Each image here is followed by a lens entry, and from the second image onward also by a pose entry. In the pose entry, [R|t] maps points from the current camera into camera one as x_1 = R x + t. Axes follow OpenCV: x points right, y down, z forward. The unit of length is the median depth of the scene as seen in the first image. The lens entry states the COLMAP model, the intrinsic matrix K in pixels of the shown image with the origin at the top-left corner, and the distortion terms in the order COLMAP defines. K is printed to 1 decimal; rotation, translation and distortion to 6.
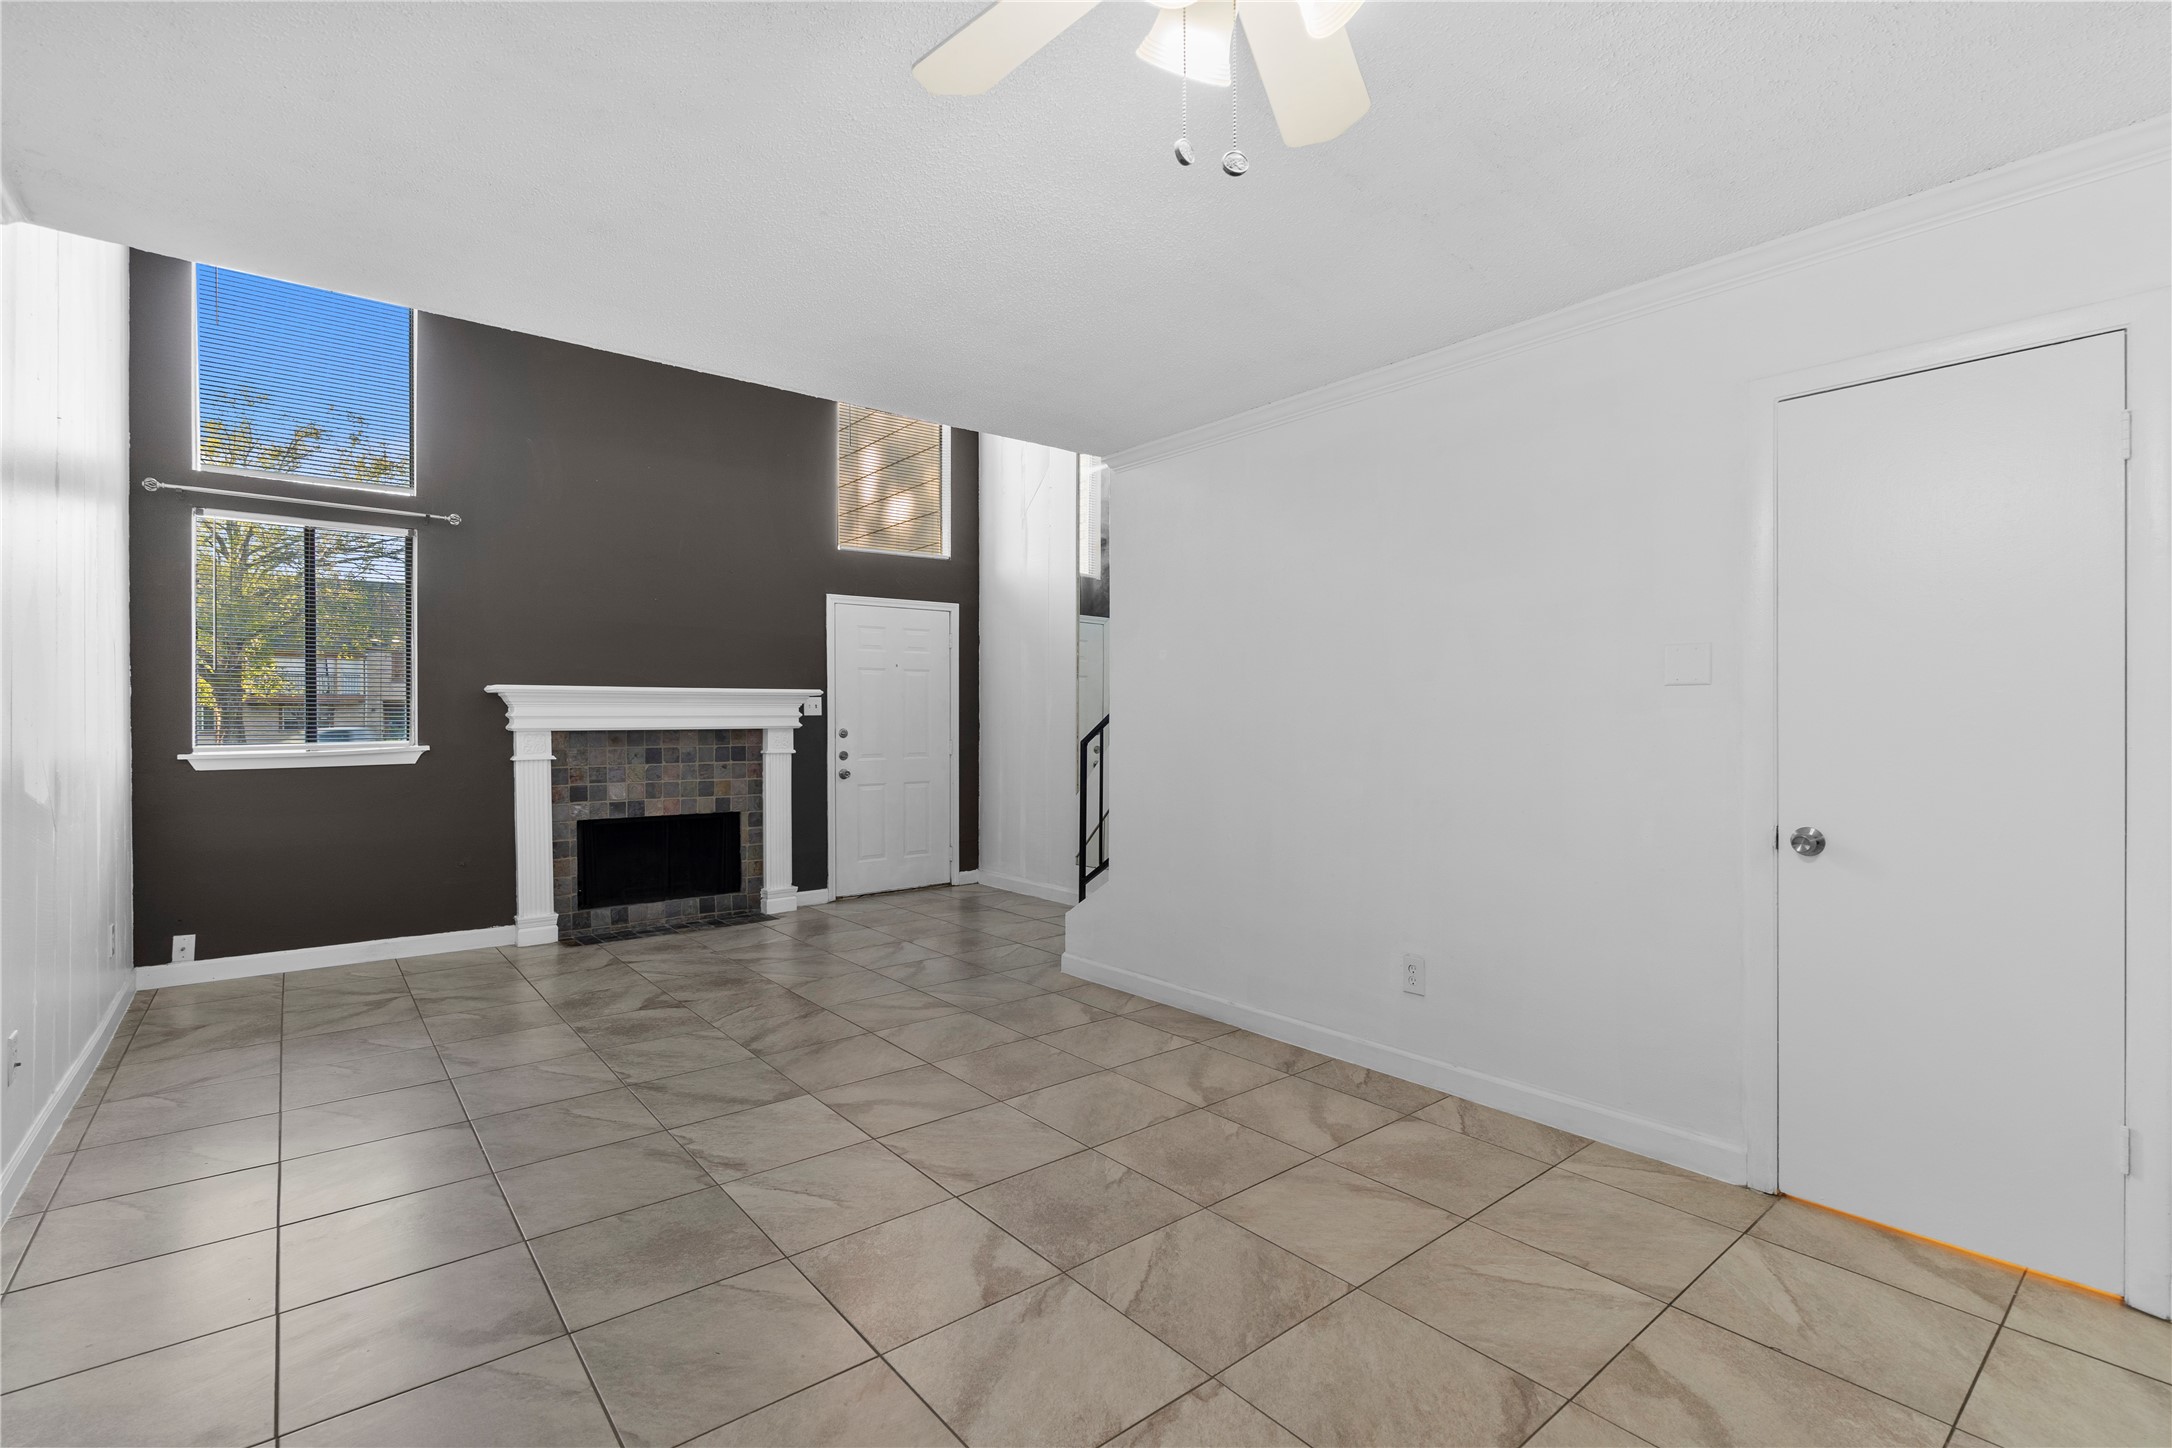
lens RADIAL K [[973.1, 0, 1086.0], [0, 973.1, 724.0], [0, 0, 1]] dist [-0.012406, 0.007185]
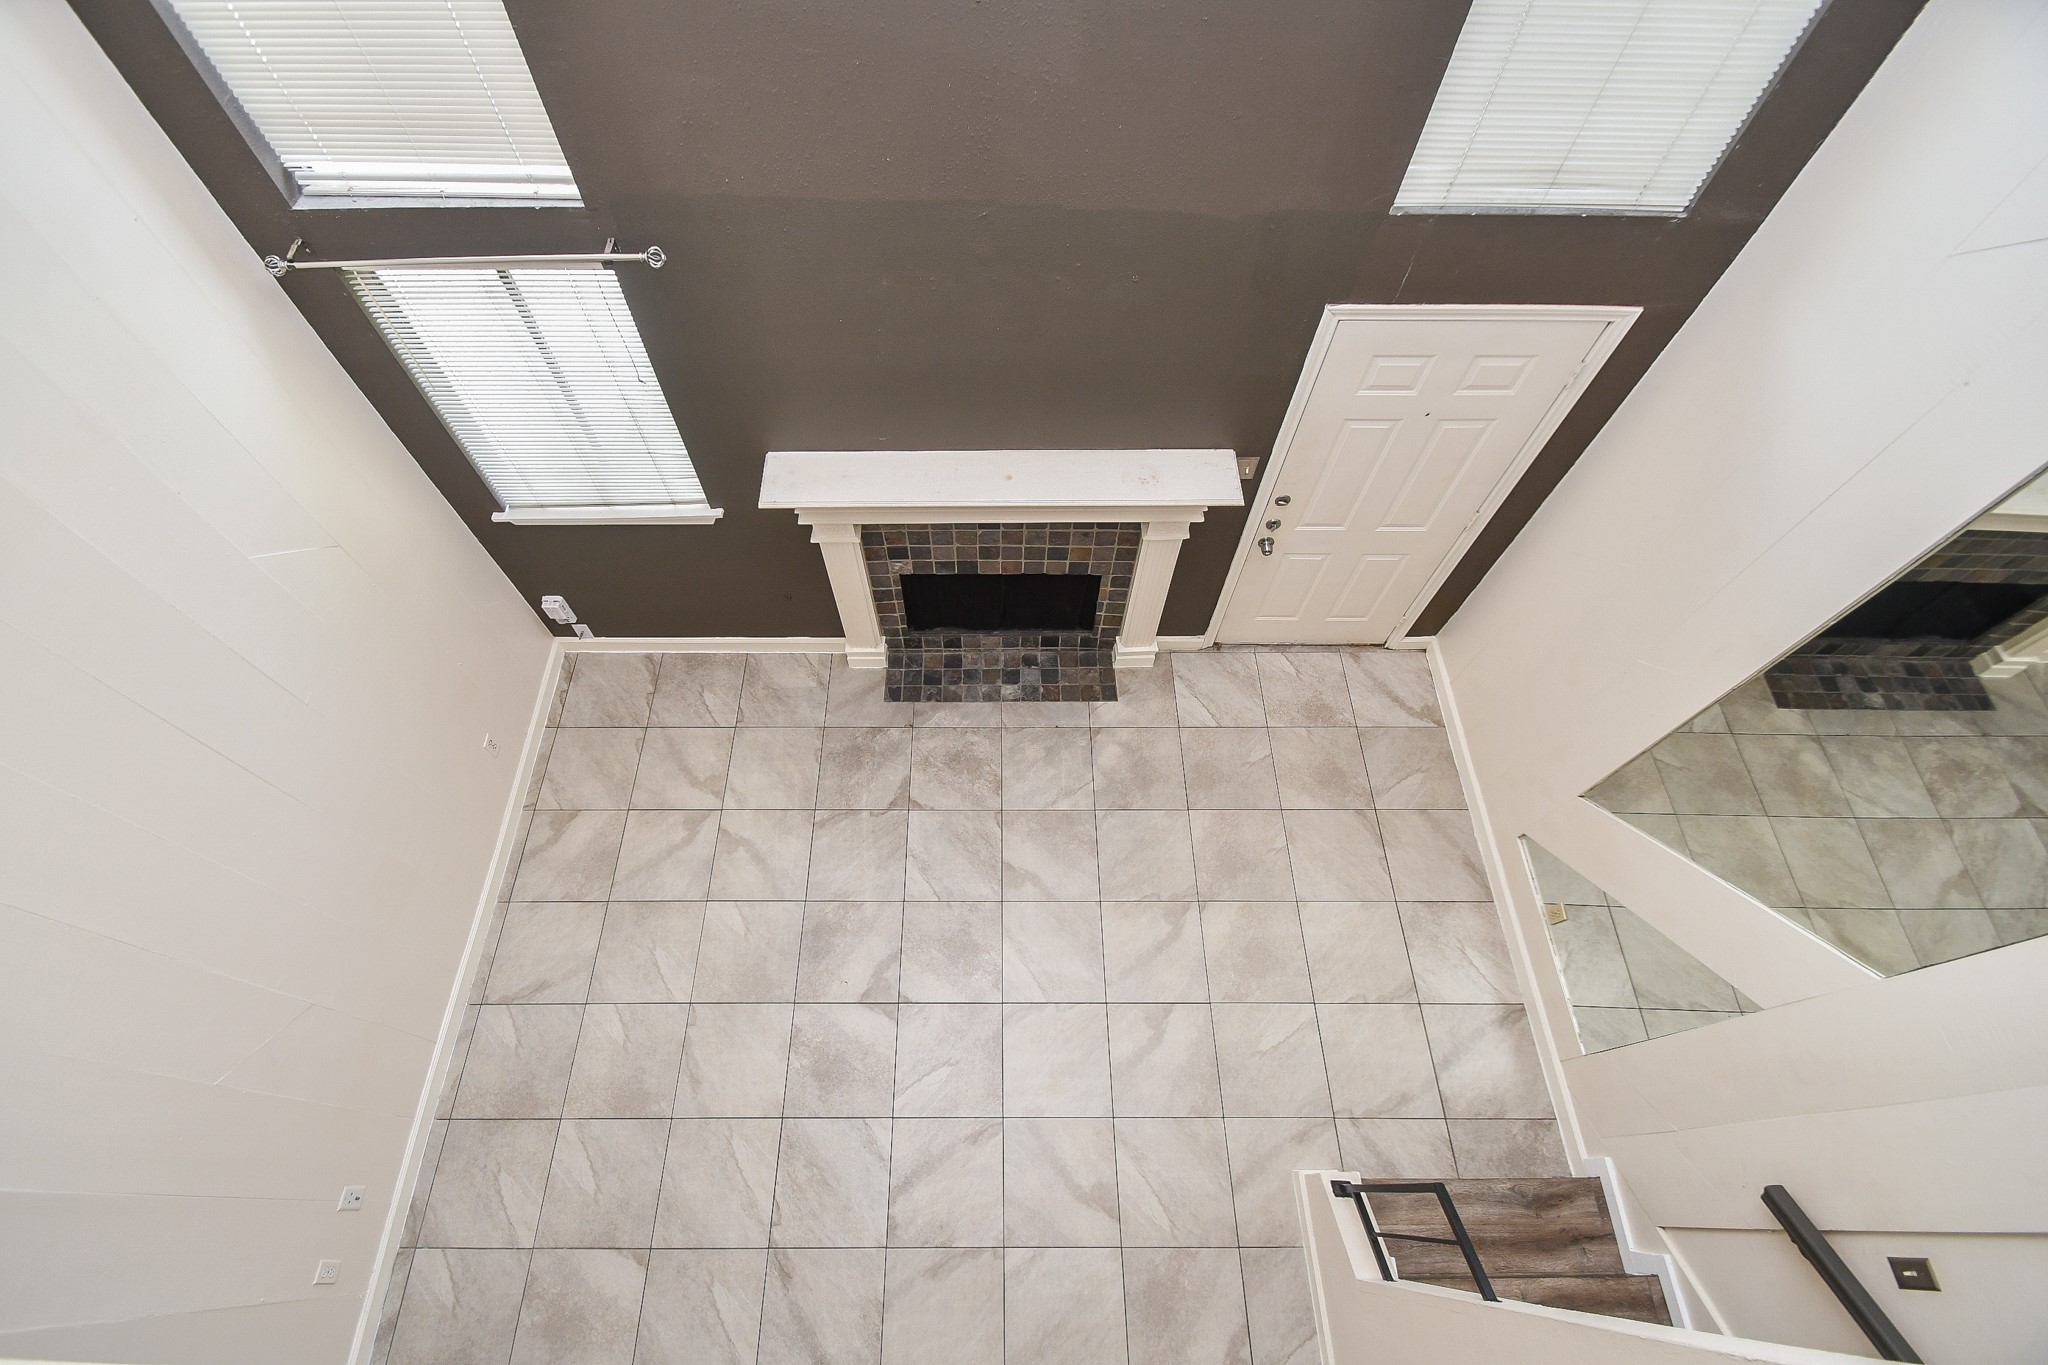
lens RADIAL K [[893.9, 0, 992.8], [0, 893.9, 702.2], [0, 0, 1]] dist [0.019925, -0.018888]
pose [[0.773261, 0.554534, -0.307504, -0.193991], [-0.005191, 0.490475, 0.871440, -0.556865], [0.634066, -0.672254, 0.382144, 0.769495]]
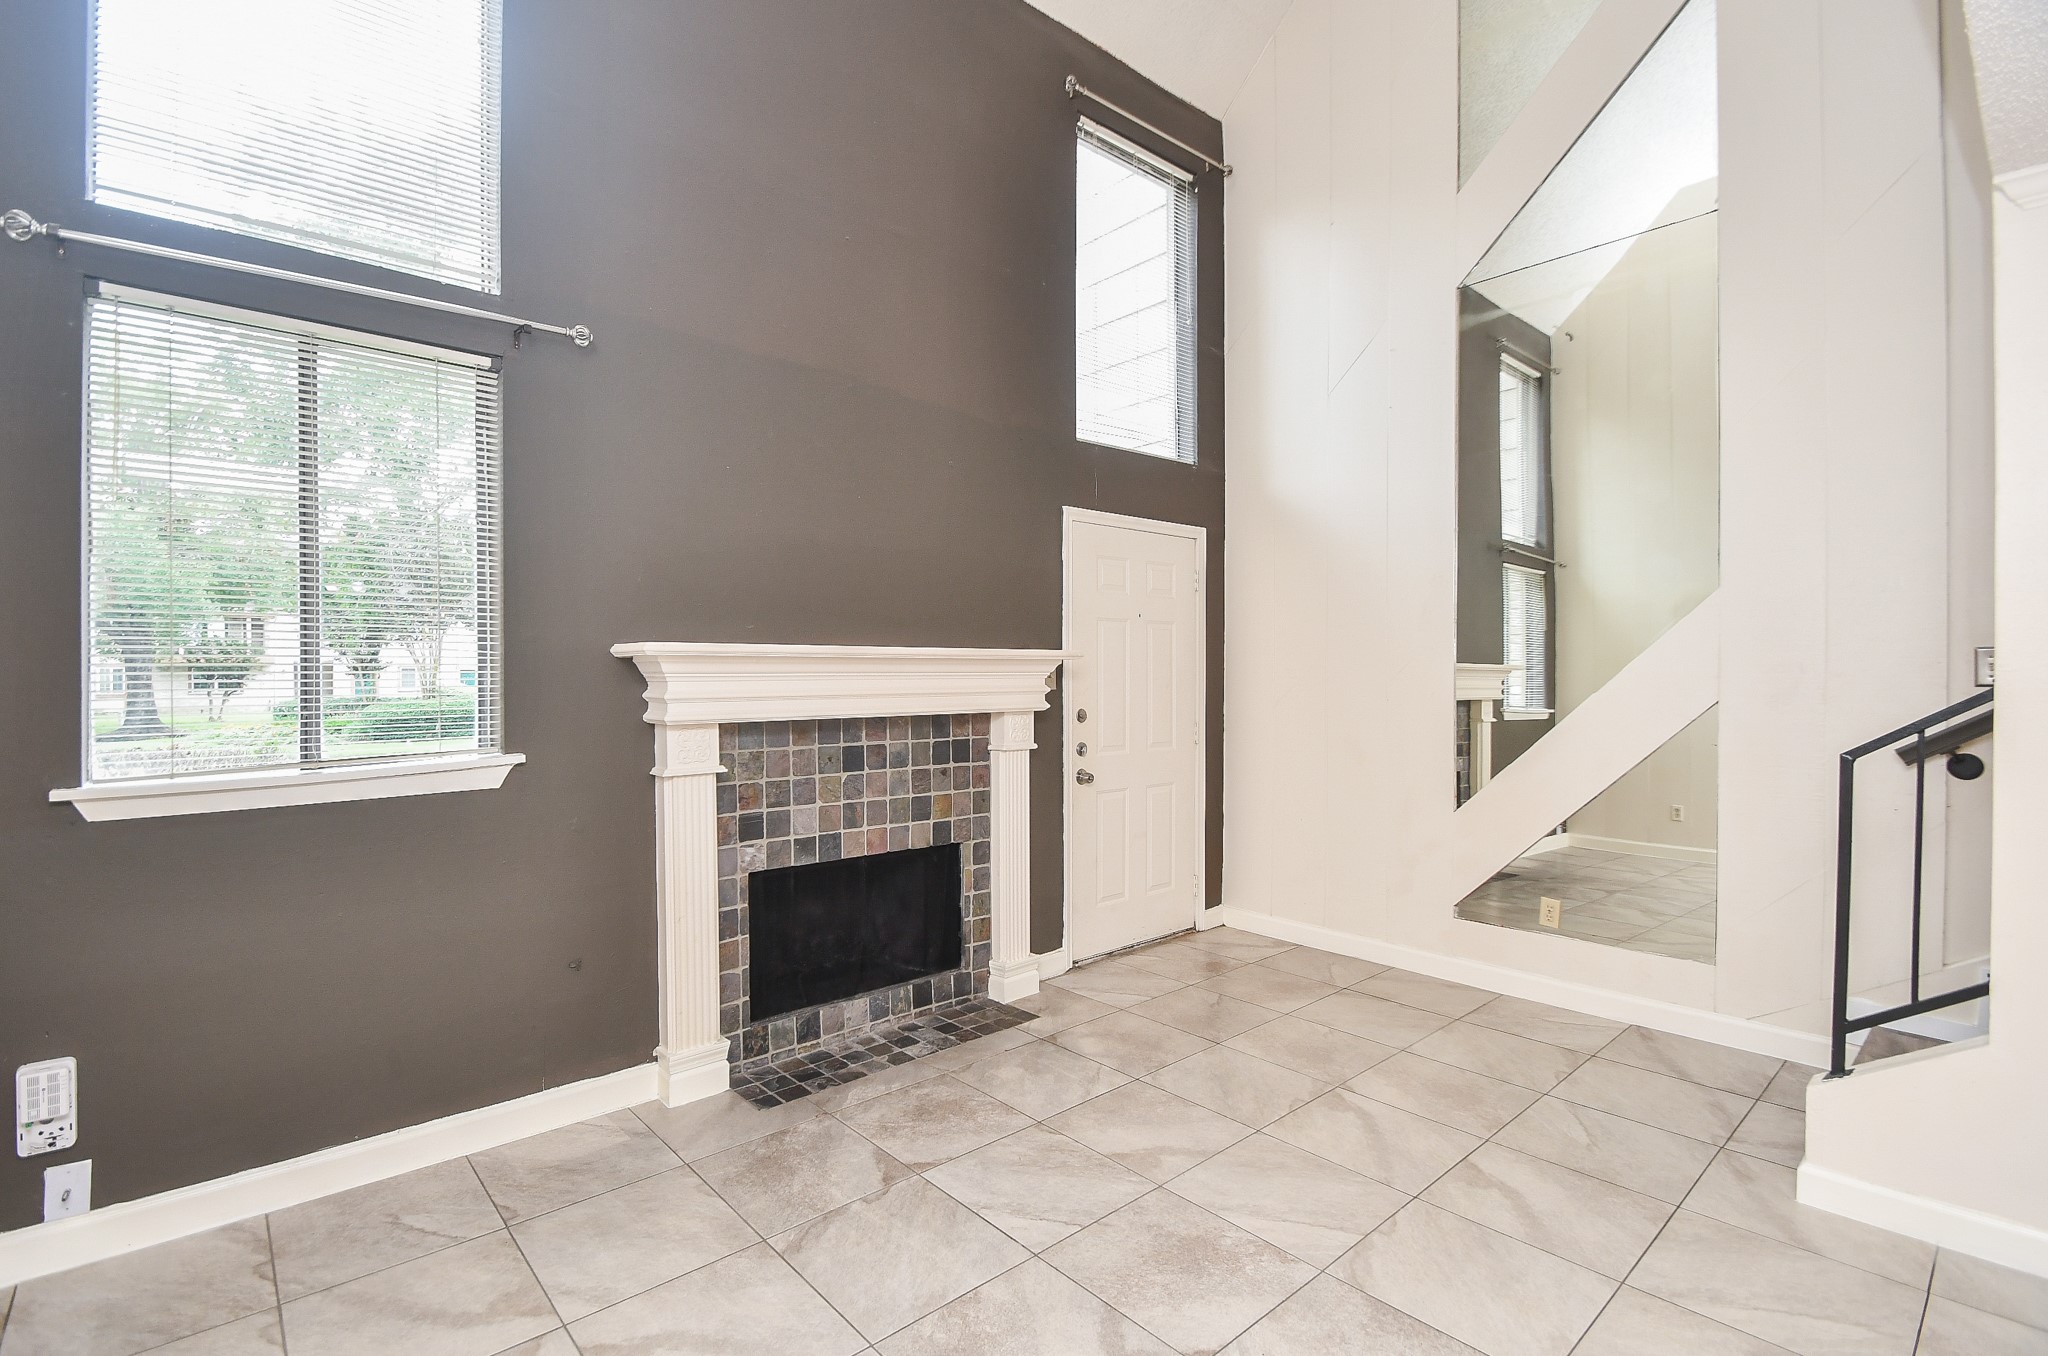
lens RADIAL K [[918.0, 0, 967.1], [0, 918.0, 678.0], [0, 0, 1]] dist [0.022267, -0.020060]
pose [[0.999968, 0.000234, 0.008056, -0.441073], [-0.000202, 0.999992, -0.003963, -0.018478], [-0.008056, 0.003961, 0.999960, 0.487794]]
